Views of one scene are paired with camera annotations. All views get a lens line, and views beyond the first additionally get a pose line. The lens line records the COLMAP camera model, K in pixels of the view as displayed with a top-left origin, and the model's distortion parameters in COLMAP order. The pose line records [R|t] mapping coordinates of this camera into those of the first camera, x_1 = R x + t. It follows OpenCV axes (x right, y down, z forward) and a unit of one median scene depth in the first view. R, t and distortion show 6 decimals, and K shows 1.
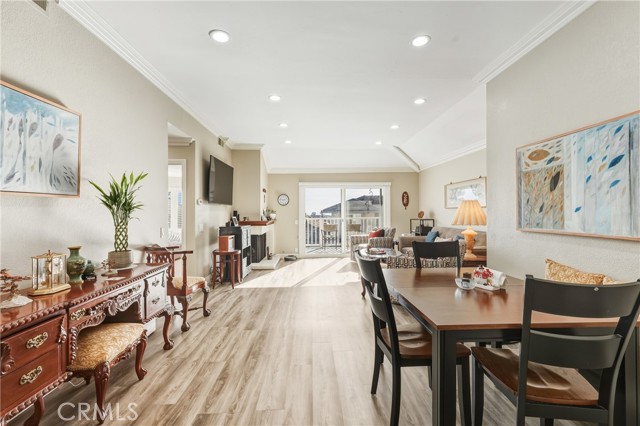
lens RADIAL K [[280.6, 0, 319.6], [0, 280.6, 208.5], [0, 0, 1]] dist [-0.012665, 0.000258]
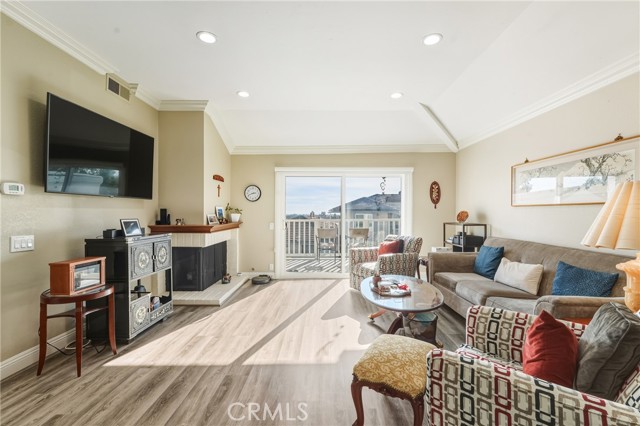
lens RADIAL K [[280.6, 0, 321.5], [0, 280.6, 214.6], [0, 0, 1]] dist [-0.012665, 0.000258]
pose [[0.999272, 0.005889, -0.037703, 0.068440], [-0.004989, 0.999702, 0.023910, 0.003867], [0.037833, -0.023705, 0.999003, 0.357081]]
